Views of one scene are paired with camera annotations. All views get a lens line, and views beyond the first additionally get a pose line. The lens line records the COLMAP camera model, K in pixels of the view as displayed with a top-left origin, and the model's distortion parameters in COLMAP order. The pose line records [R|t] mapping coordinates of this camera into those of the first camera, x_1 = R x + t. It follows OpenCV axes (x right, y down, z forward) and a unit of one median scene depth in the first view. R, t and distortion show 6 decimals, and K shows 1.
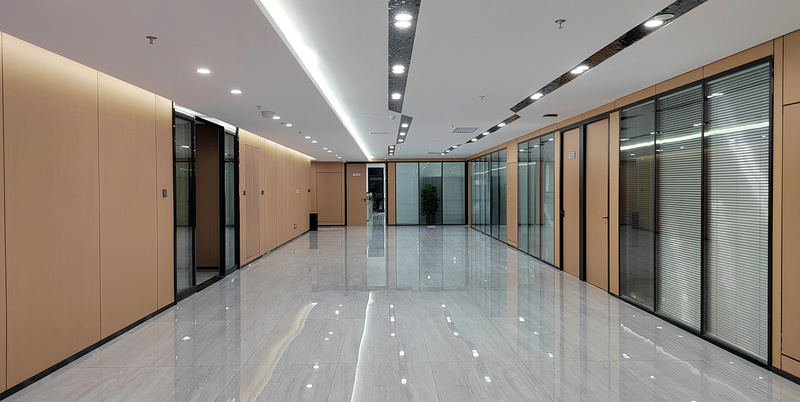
lens RADIAL K [[542.7, 0, 400.7], [0, 542.7, 202.1], [0, 0, 1]] dist [0.010307, -0.000069]
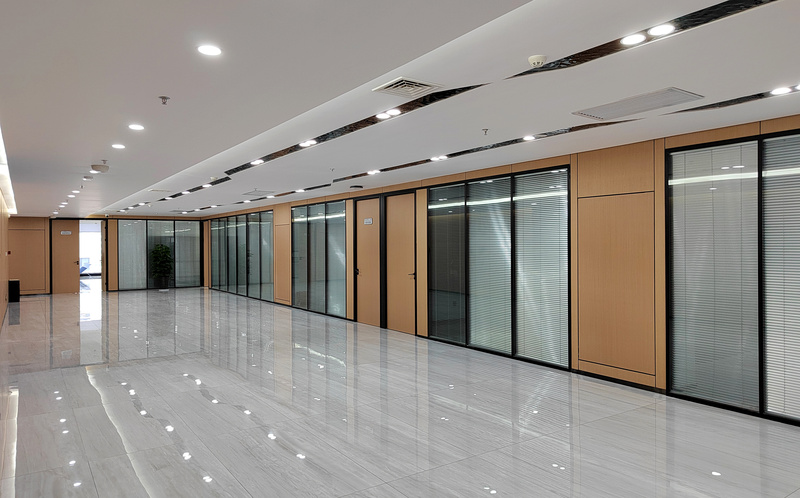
lens RADIAL K [[543.3, 0, 399.5], [0, 543.3, 246.3], [0, 0, 1]] dist [0.042546, -0.002767]
pose [[0.836988, -0.001634, 0.547218, -0.132014], [0.016070, 0.999638, -0.021594, -0.003327], [-0.546985, 0.026867, 0.836711, -0.003828]]
